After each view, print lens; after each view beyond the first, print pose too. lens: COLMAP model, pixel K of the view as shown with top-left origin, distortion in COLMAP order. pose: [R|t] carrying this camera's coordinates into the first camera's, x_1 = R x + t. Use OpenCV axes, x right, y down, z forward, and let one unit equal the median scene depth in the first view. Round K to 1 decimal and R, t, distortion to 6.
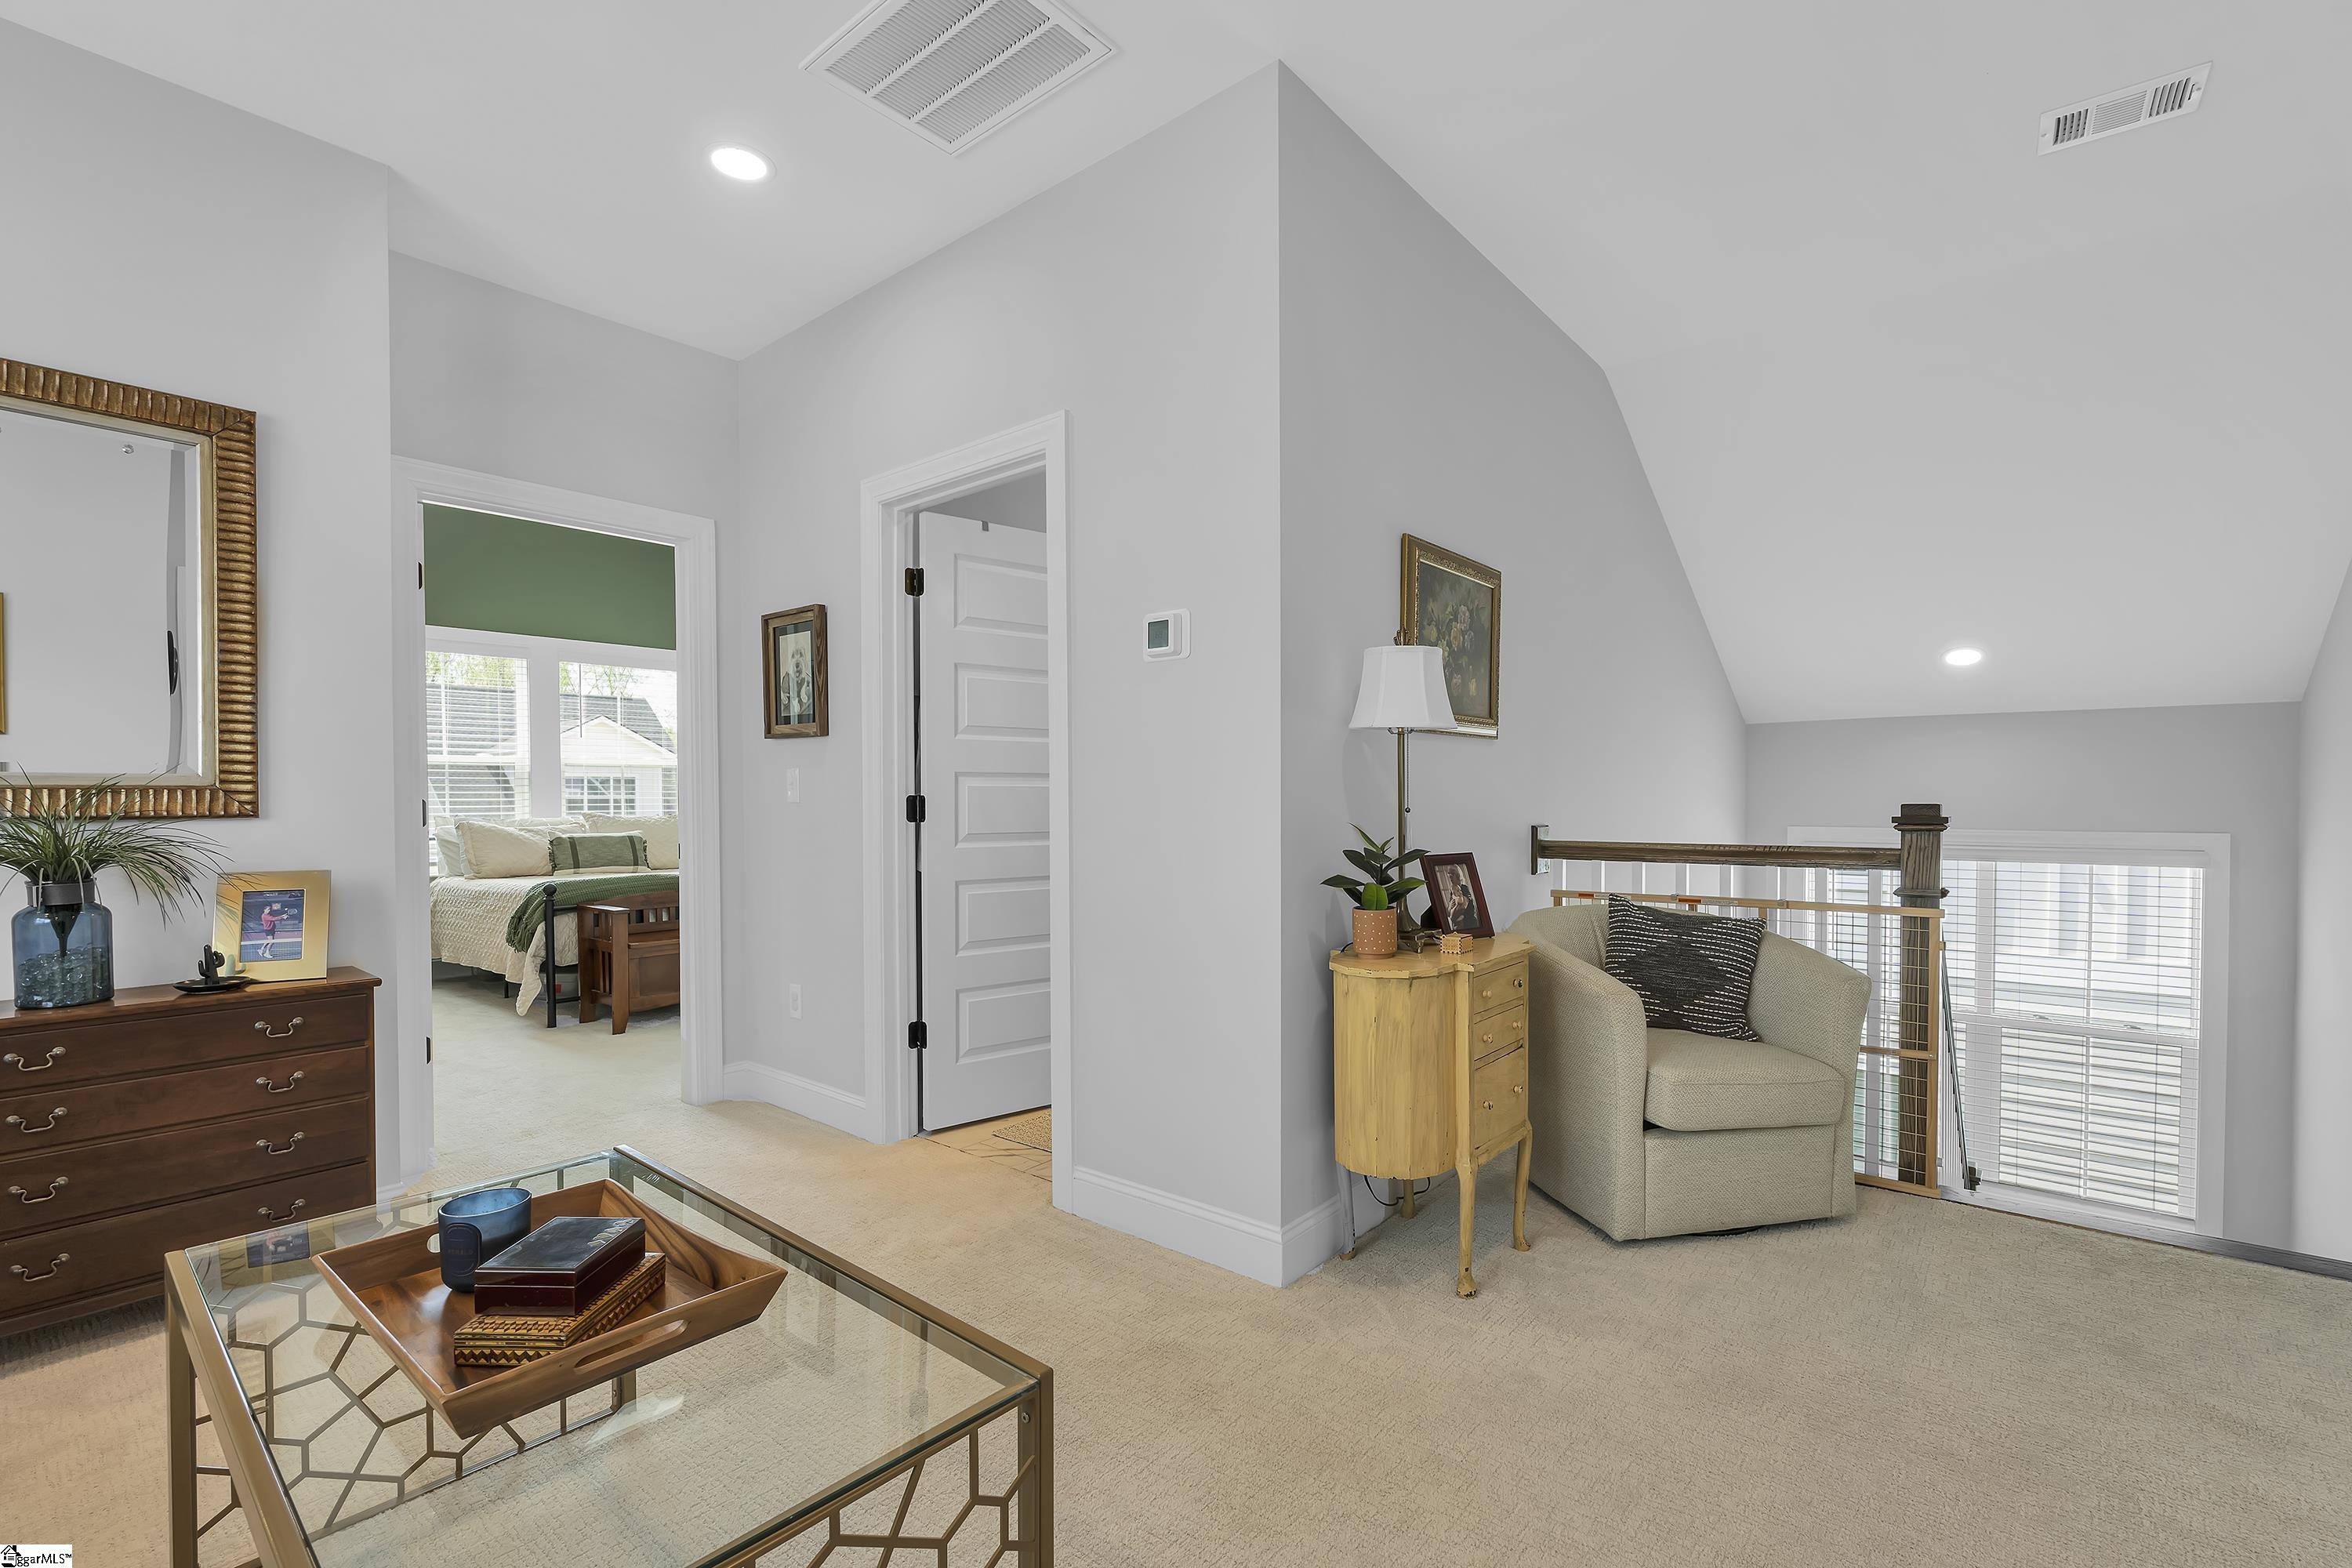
lens RADIAL K [[1025.2, 0, 1169.5], [0, 1025.2, 799.8], [0, 0, 1]] dist [-0.003628, -0.000099]
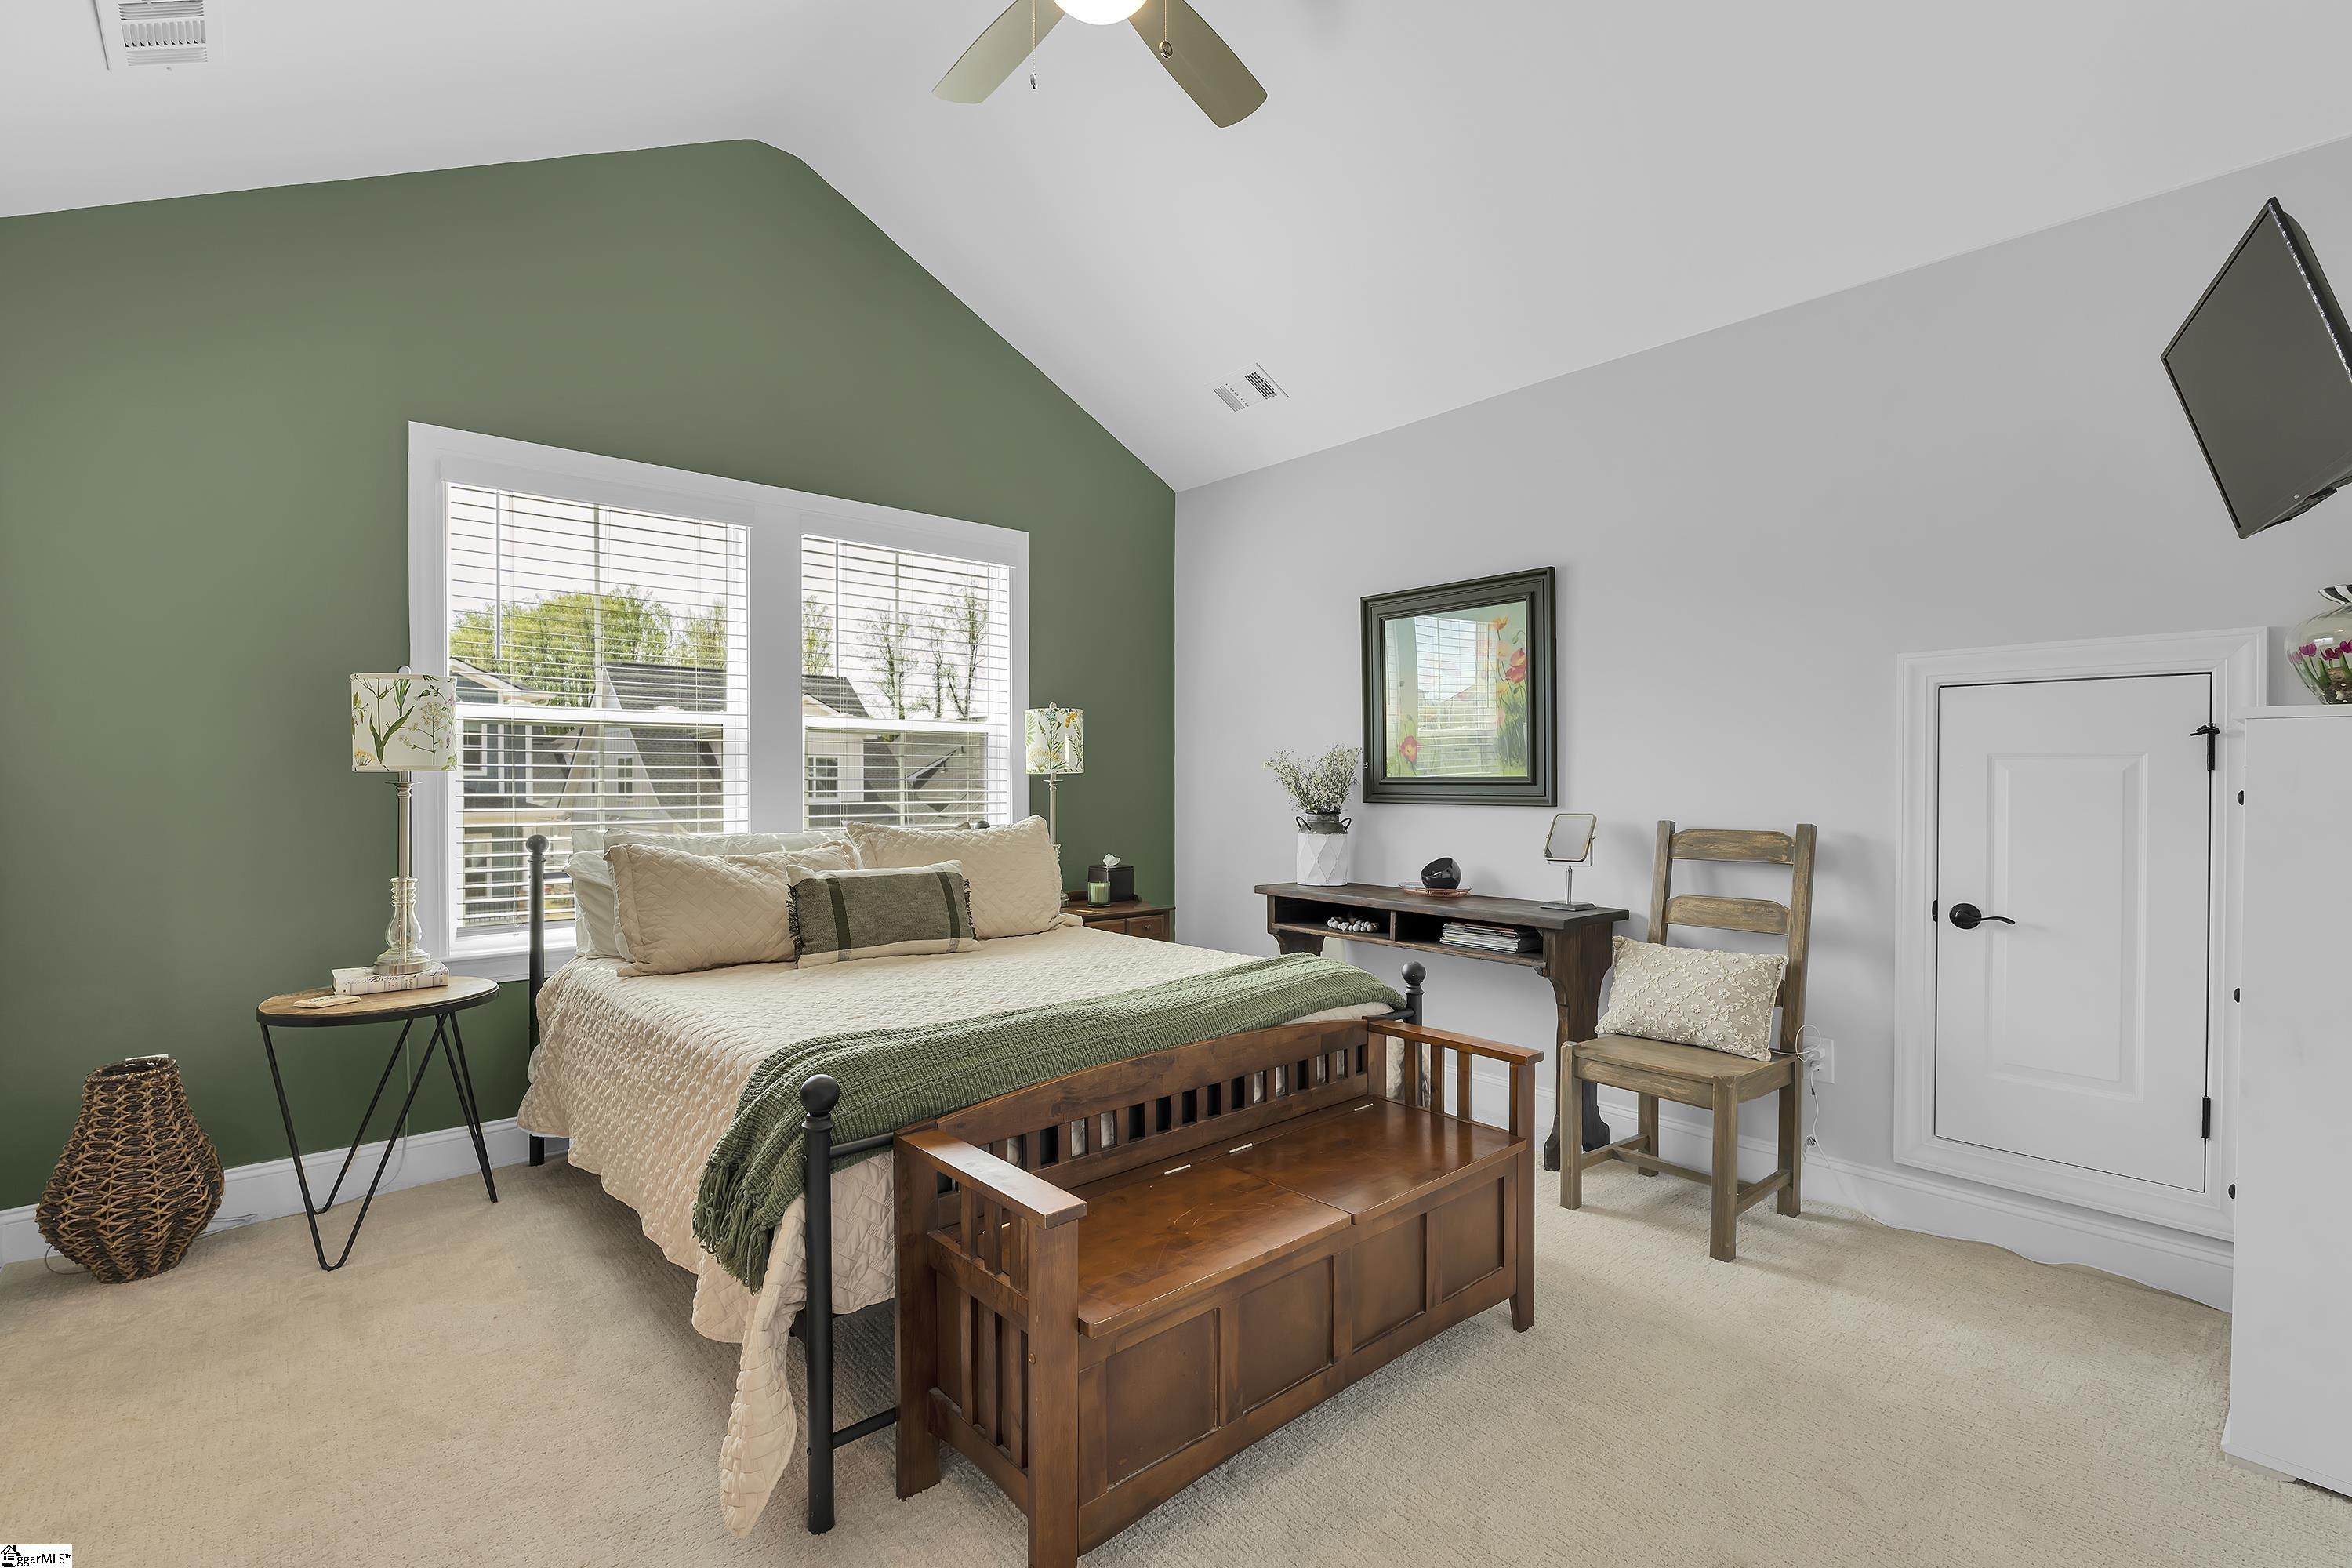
lens RADIAL K [[1025.2, 0, 1183.1], [0, 1025.2, 776.4], [0, 0, 1]] dist [-0.003628, -0.000099]
pose [[0.989411, 0.009967, -0.144798, -0.363403], [-0.011024, 0.999918, -0.006501, -0.009399], [0.144722, 0.008028, 0.989440, 0.566810]]
